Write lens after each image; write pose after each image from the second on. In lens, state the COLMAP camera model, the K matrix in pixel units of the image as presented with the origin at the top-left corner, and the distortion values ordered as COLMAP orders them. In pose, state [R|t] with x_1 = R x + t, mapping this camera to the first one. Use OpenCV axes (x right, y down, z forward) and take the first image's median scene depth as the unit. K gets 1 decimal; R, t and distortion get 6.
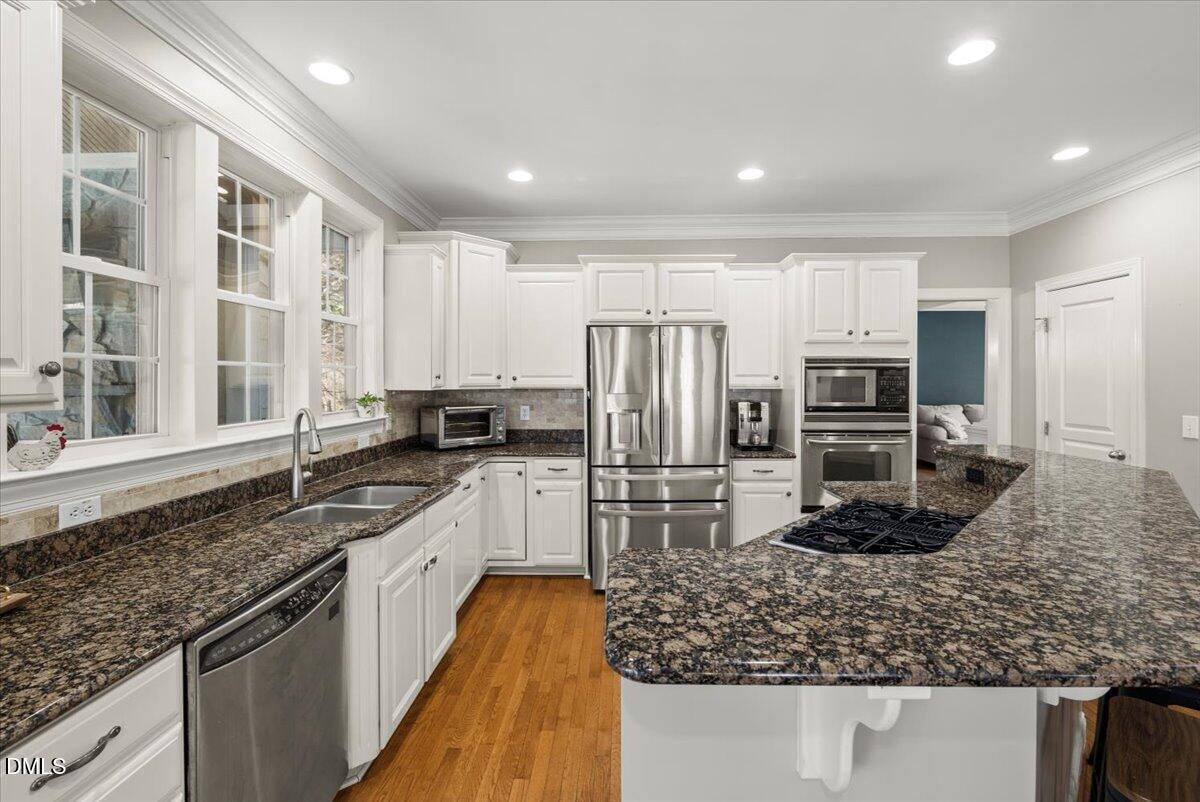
lens RADIAL K [[505.3, 0, 588.8], [0, 505.3, 386.3], [0, 0, 1]] dist [-0.013503, 0.000100]
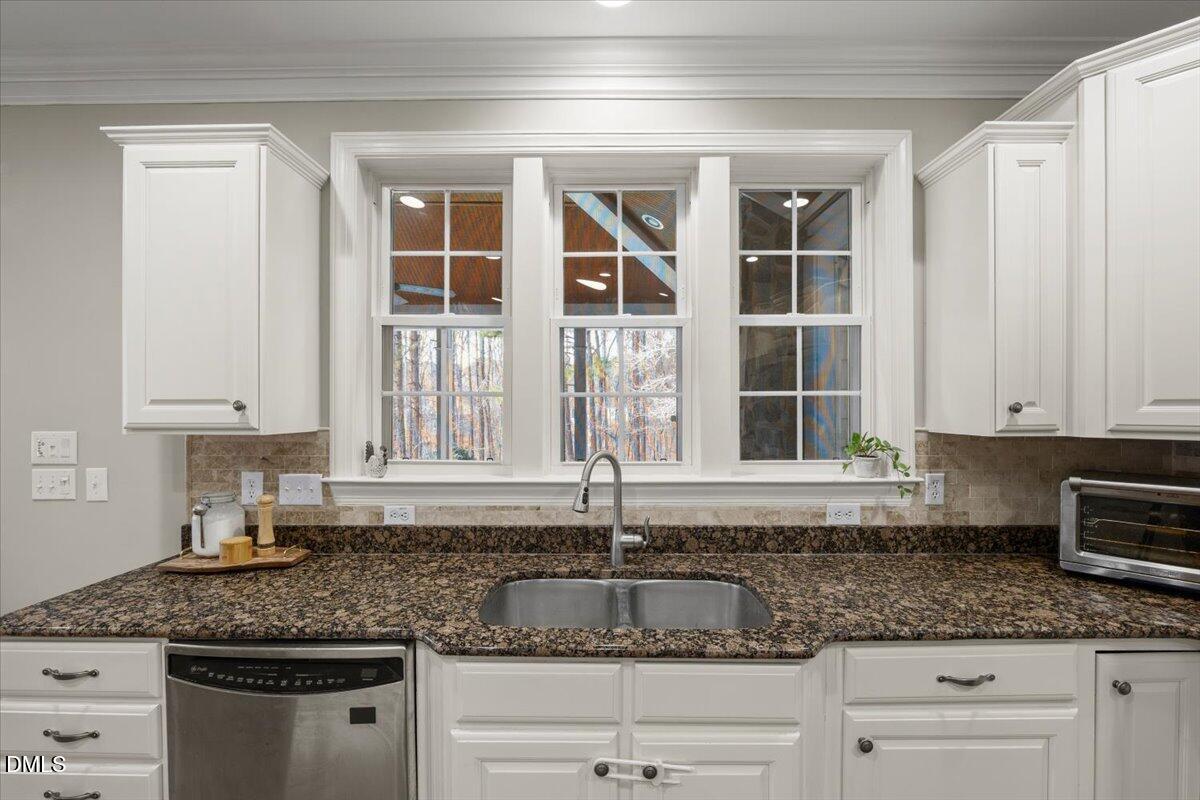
lens RADIAL K [[505.3, 0, 599.9], [0, 505.3, 405.1], [0, 0, 1]] dist [-0.013503, 0.000100]
pose [[0.050407, 0.003774, -0.998722, 0.218641], [-0.011444, 0.999929, 0.003201, -0.031263], [0.998663, 0.011268, 0.050446, 1.018957]]
